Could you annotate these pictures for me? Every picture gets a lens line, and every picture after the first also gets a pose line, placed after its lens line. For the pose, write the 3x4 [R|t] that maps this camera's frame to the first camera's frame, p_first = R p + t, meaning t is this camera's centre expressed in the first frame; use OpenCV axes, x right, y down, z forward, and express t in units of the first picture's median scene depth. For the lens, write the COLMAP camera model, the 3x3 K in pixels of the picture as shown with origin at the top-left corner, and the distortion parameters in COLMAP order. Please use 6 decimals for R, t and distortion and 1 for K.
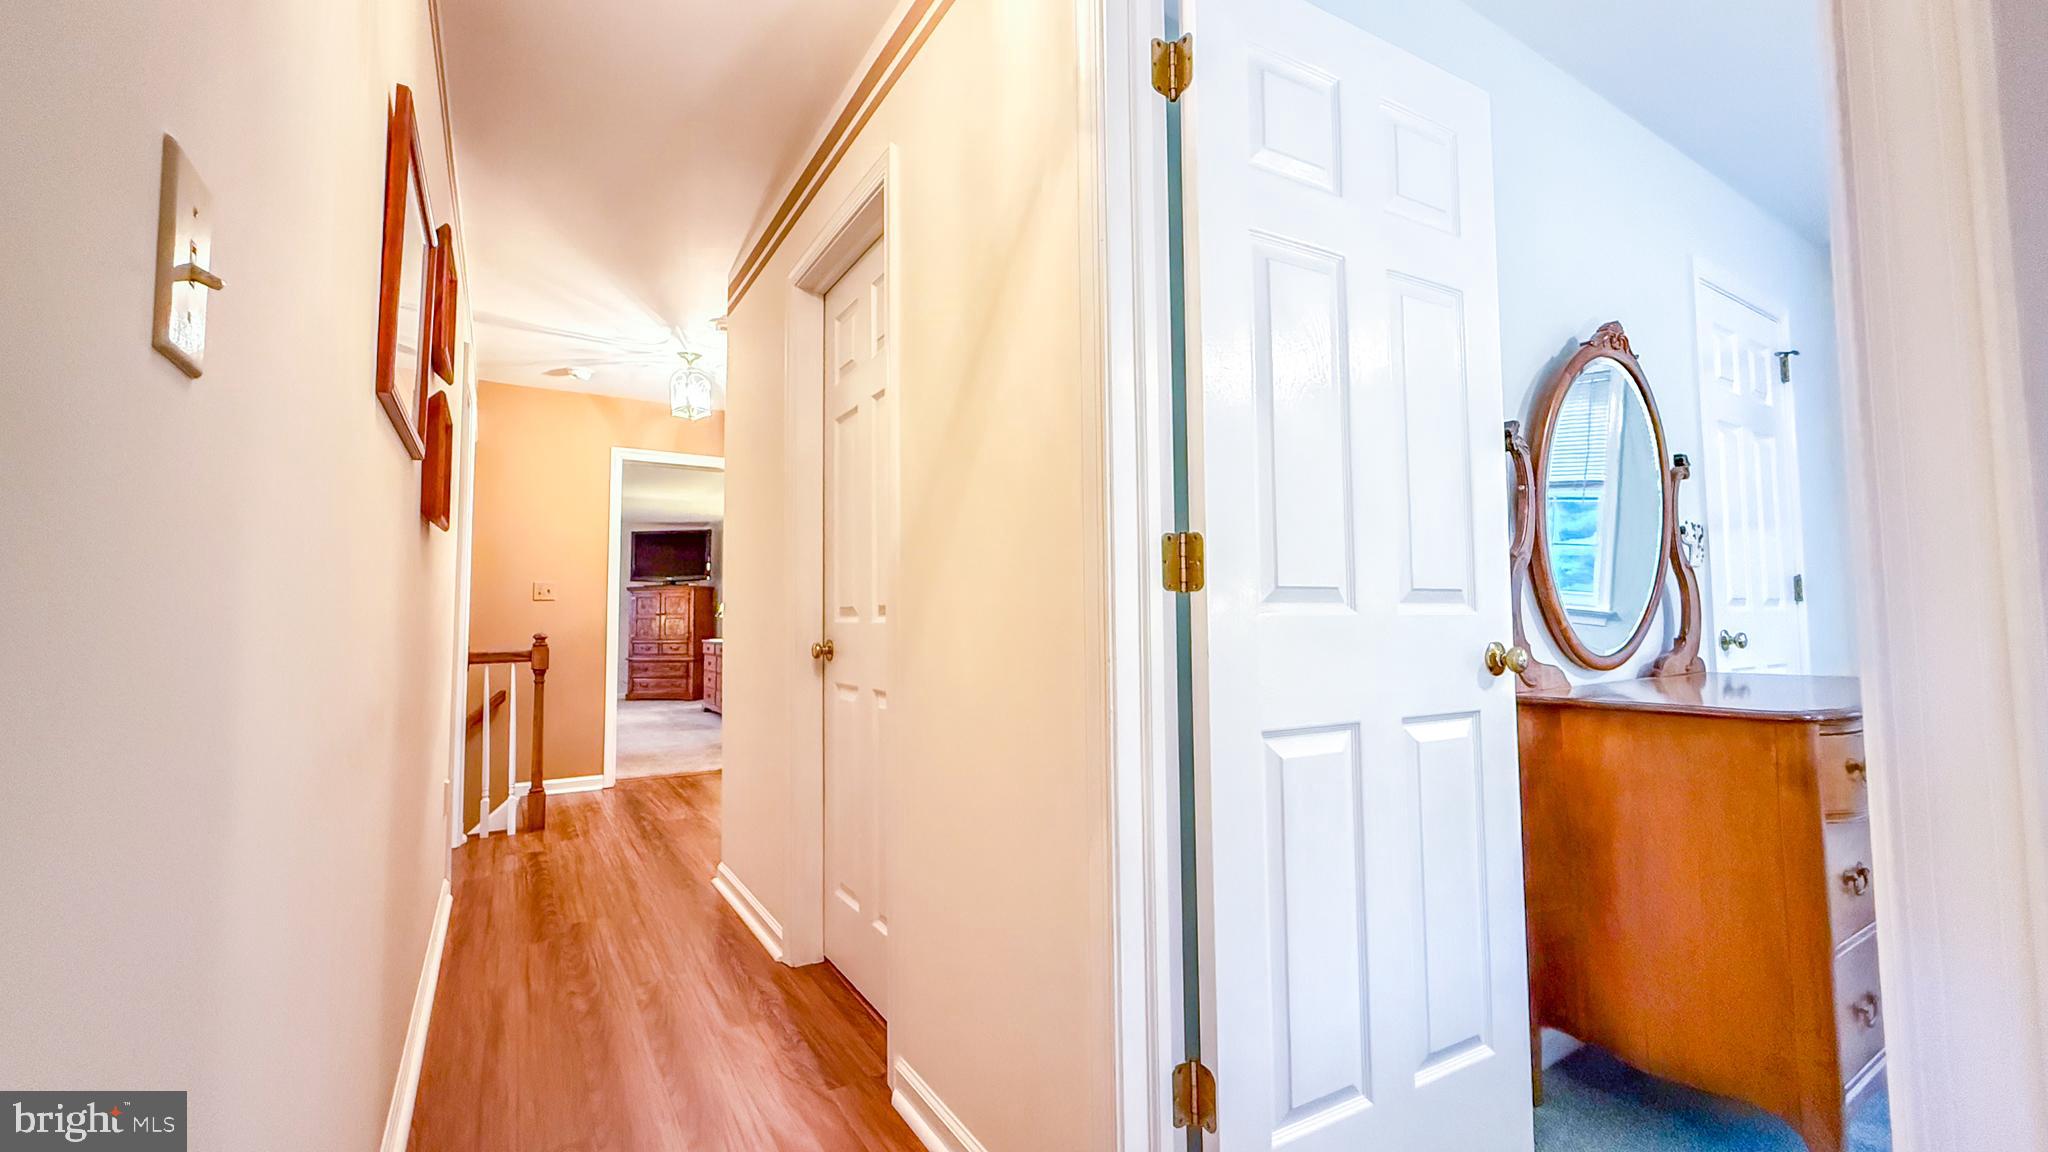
lens RADIAL K [[822.9, 0, 1023.8], [0, 822.9, 574.0], [0, 0, 1]] dist [0.002681, 0.000198]
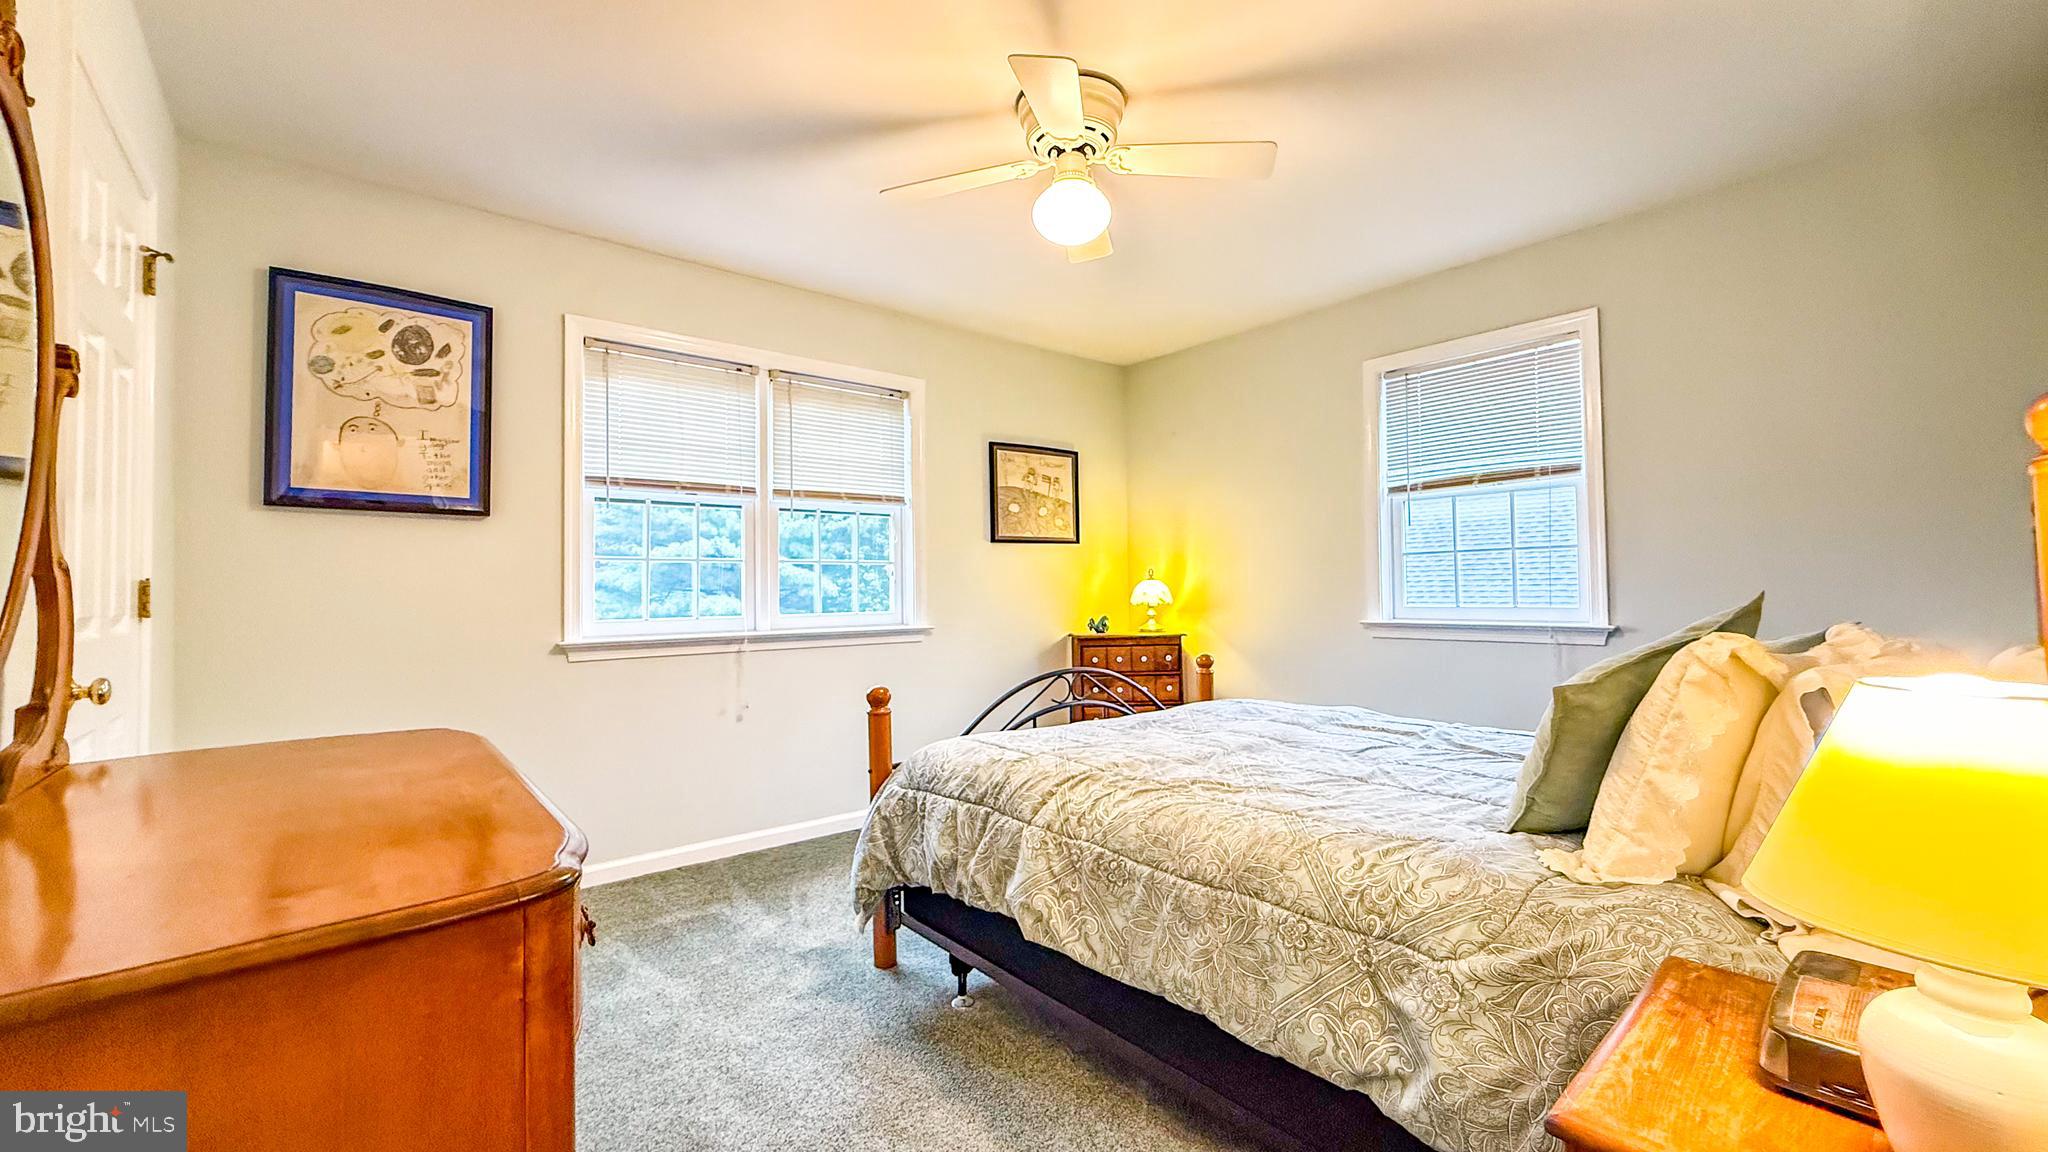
lens RADIAL K [[822.9, 0, 1023.8], [0, 822.9, 574.0], [0, 0, 1]] dist [0.002681, 0.000198]
pose [[-0.126250, 0.035457, 0.991365, 0.215536], [-0.044399, 0.998158, -0.041354, -0.008987], [-0.991004, -0.049237, -0.124443, 0.463752]]
